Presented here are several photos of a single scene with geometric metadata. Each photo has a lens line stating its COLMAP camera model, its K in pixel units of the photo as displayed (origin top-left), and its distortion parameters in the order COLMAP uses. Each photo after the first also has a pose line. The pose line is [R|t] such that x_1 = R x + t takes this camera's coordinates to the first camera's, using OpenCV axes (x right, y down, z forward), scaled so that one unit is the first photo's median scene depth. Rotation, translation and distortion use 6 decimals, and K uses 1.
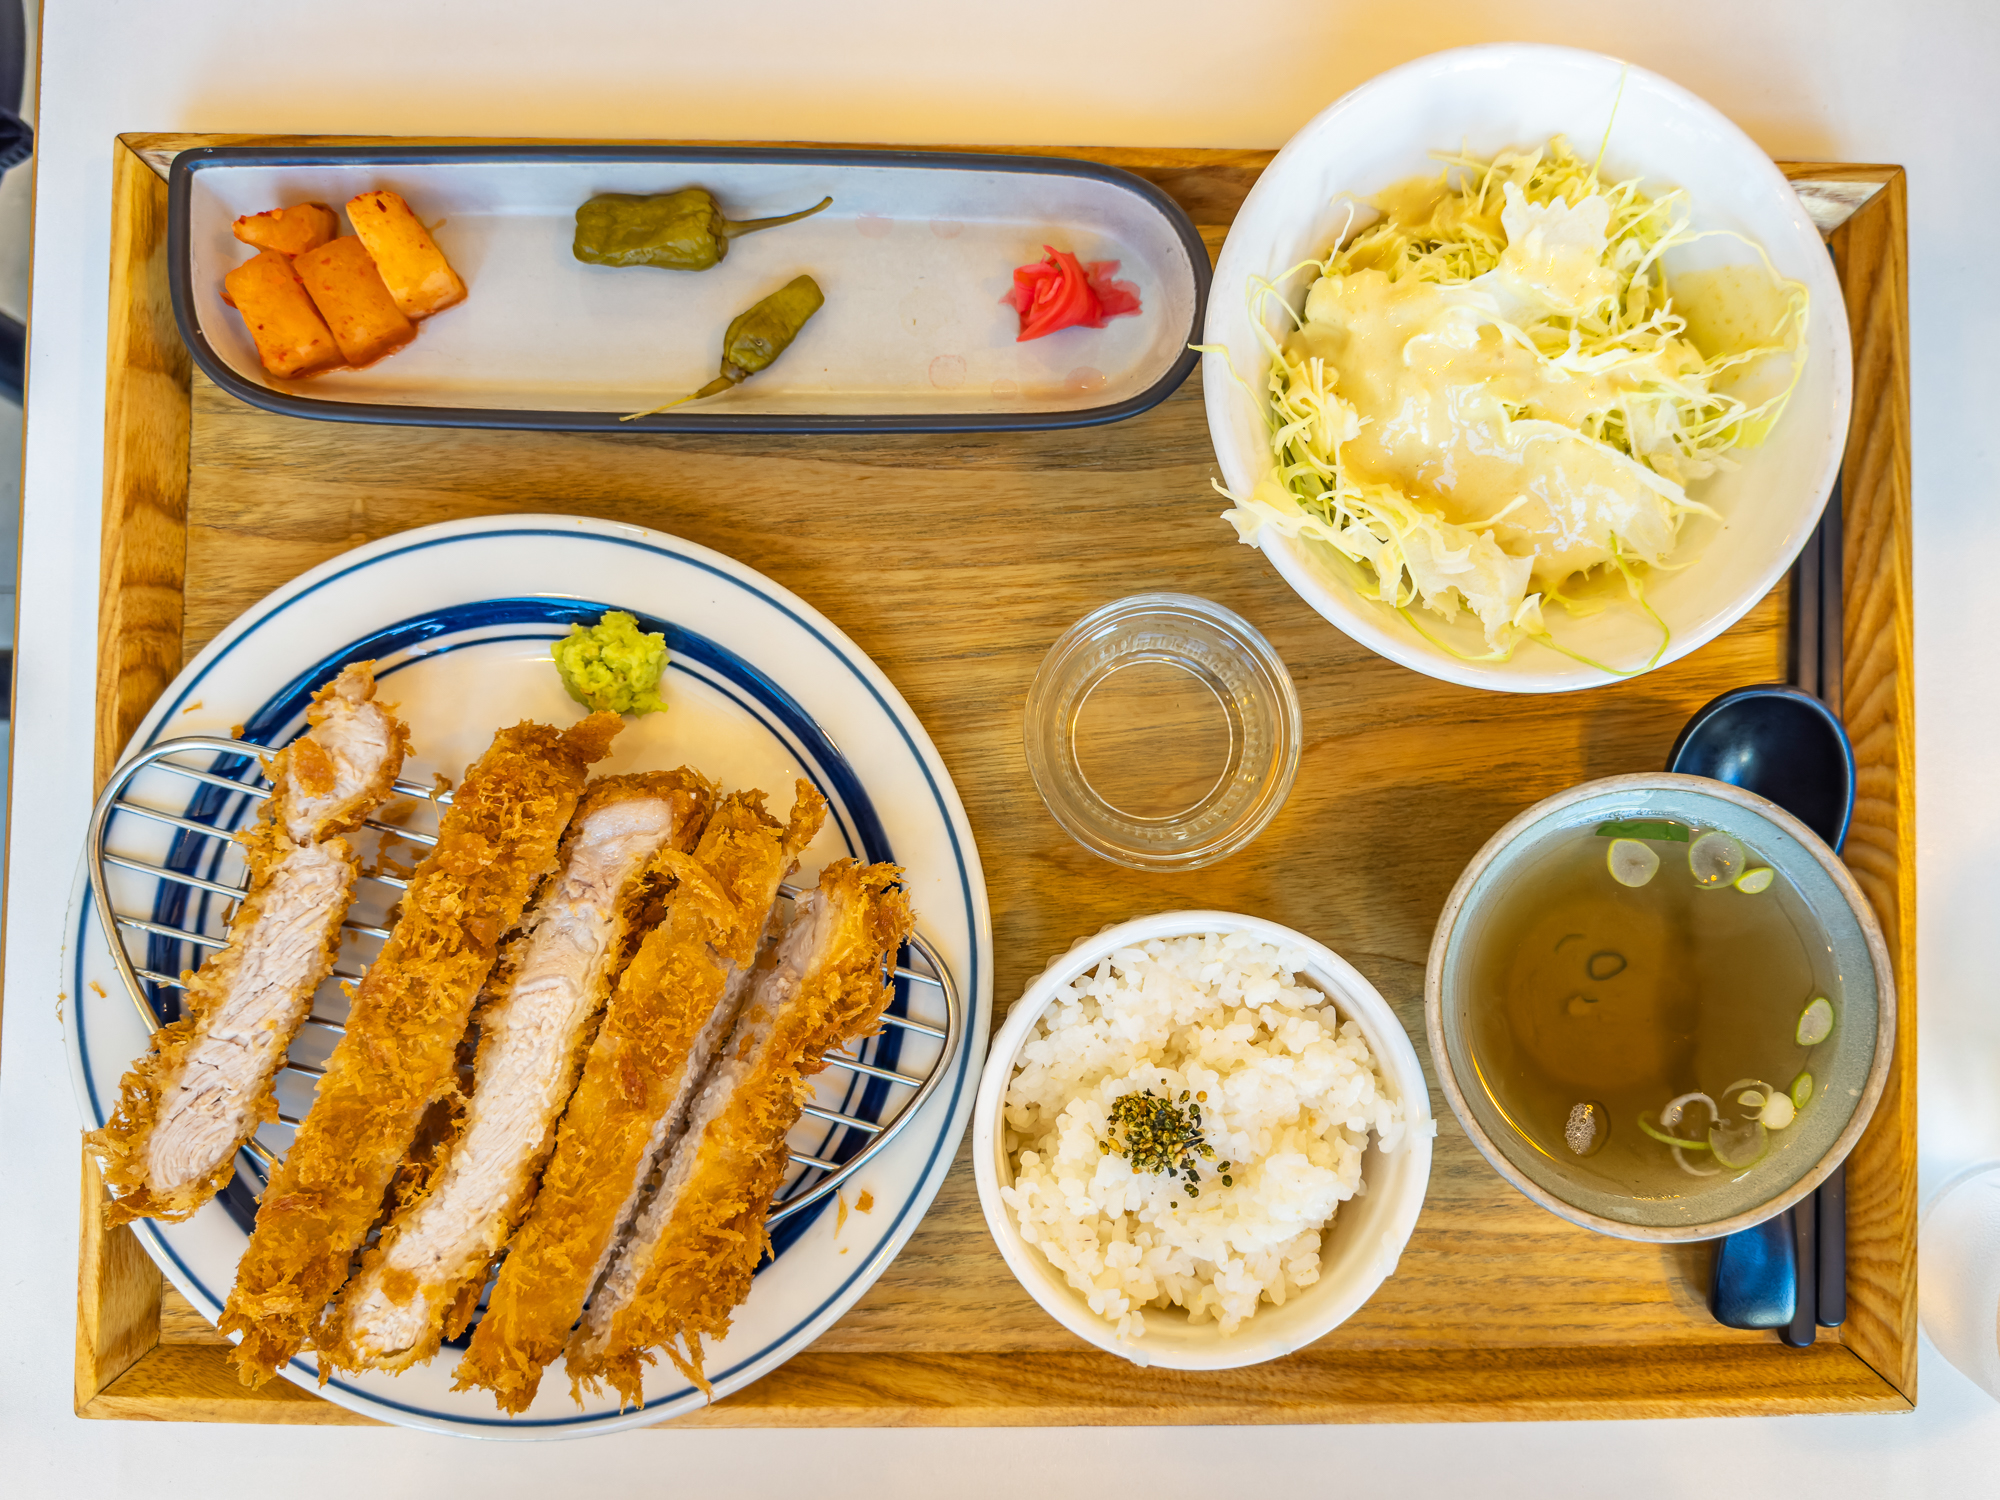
lens RADIAL K [[1397.8, 0, 1026.8], [0, 1397.8, 748.7], [0, 0, 1]] dist [0.001768, -0.025041]
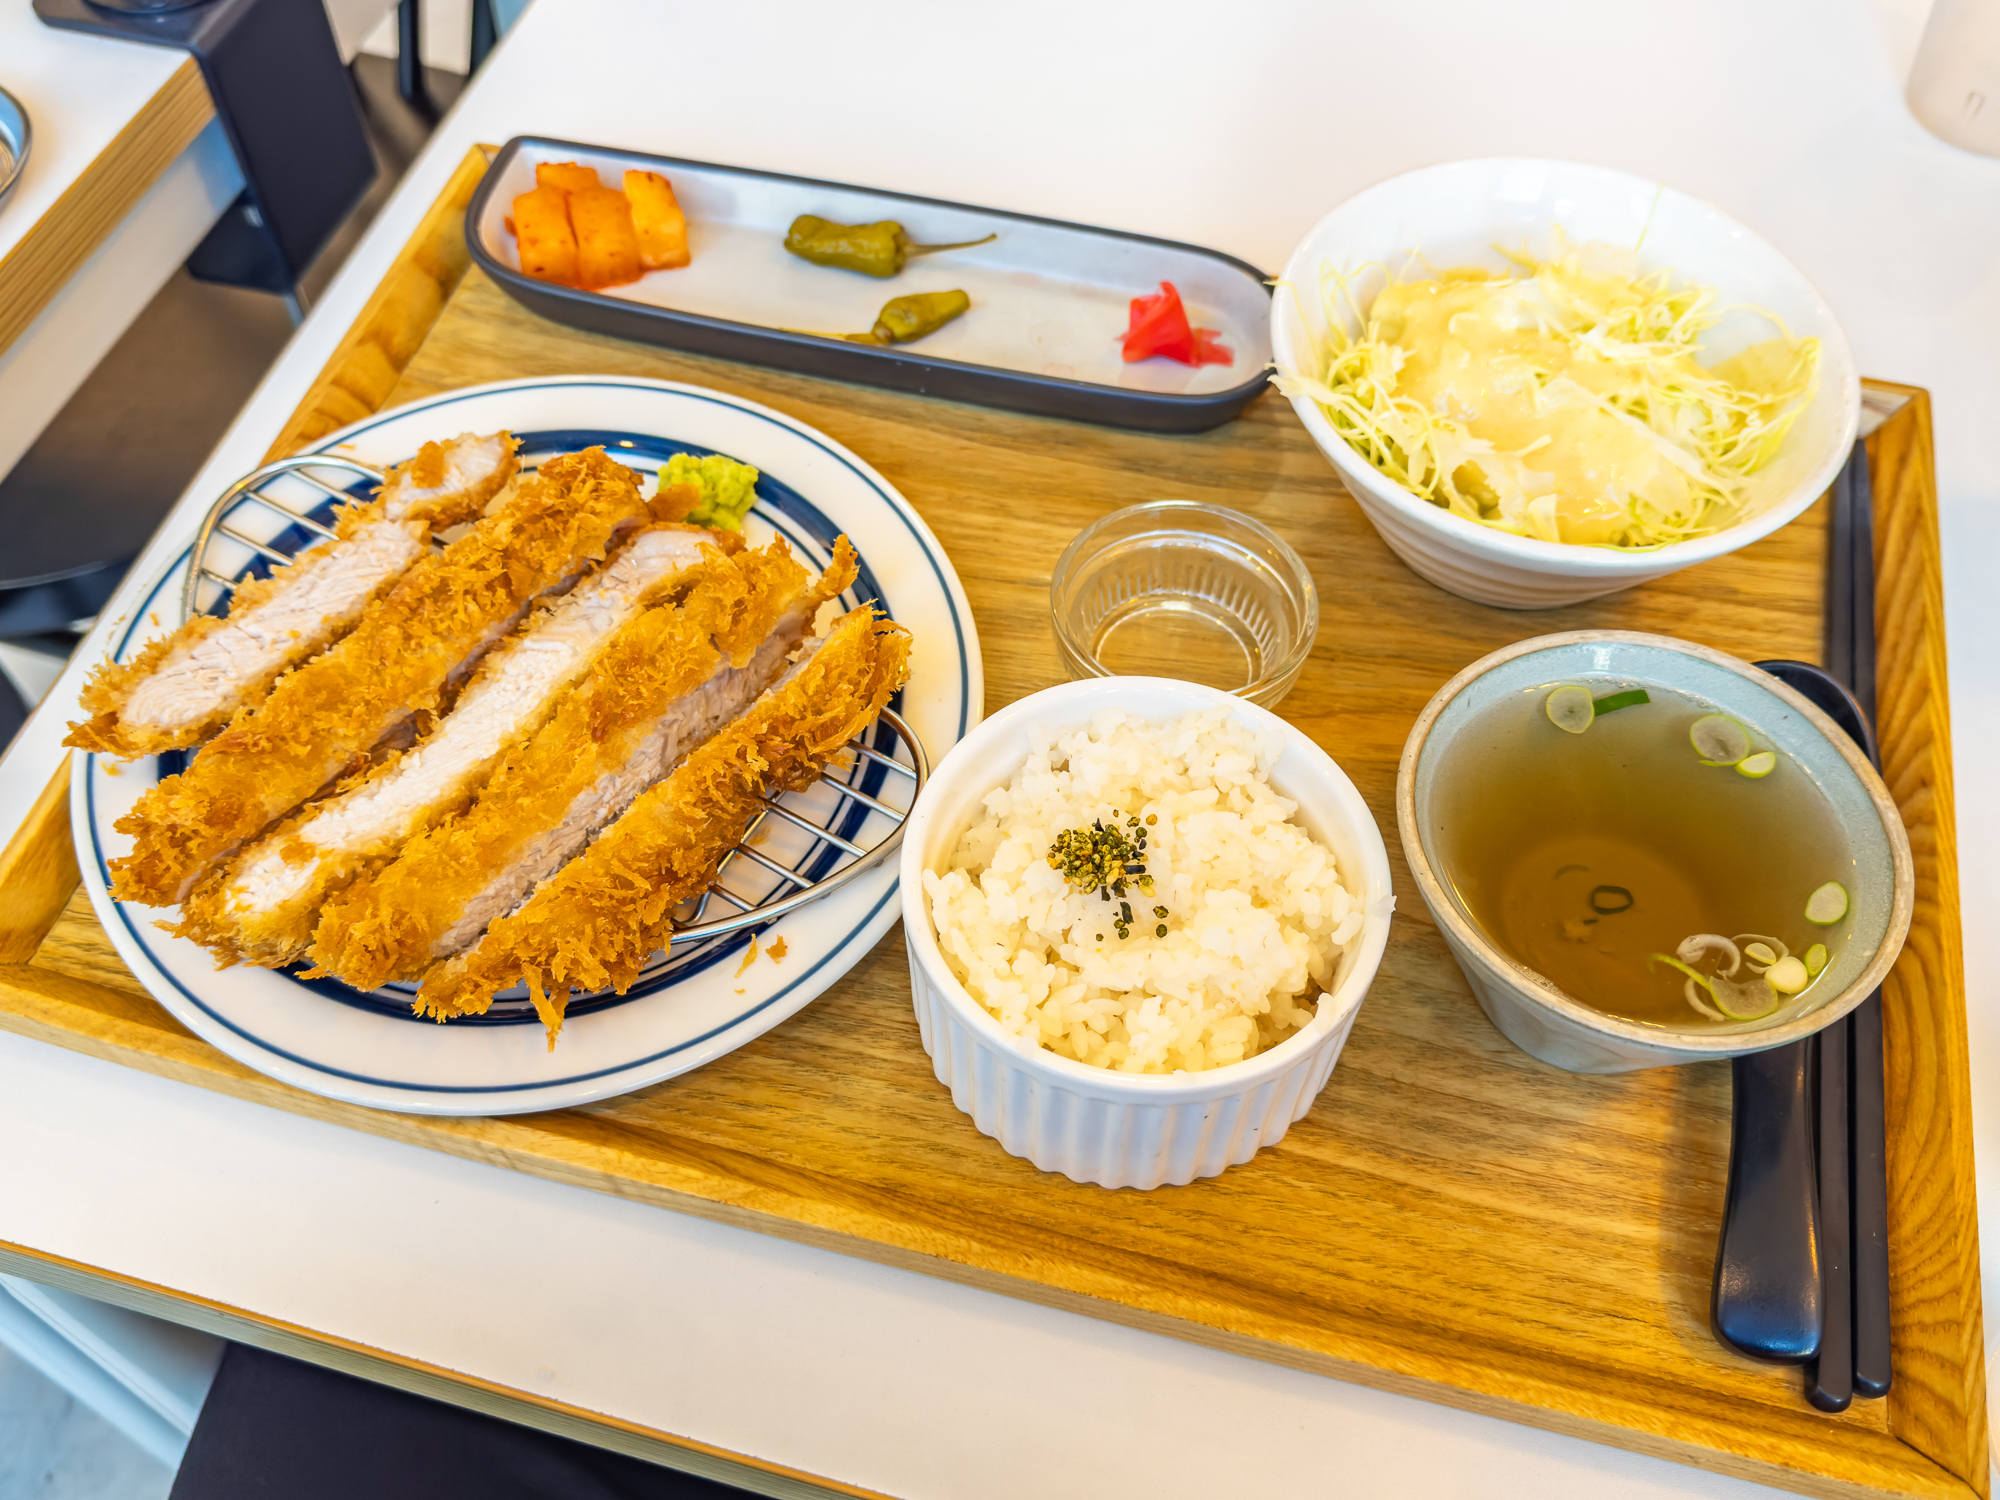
lens RADIAL K [[1403.4, 0, 1000.0], [0, 1403.4, 750.0], [0, 0, 1]] dist [-0.010051, -0.000797]
pose [[0.971050, 0.198409, -0.133027, 0.123343], [-0.236510, 0.876745, -0.418785, 0.547540], [0.033540, 0.438123, 0.898289, 0.098645]]
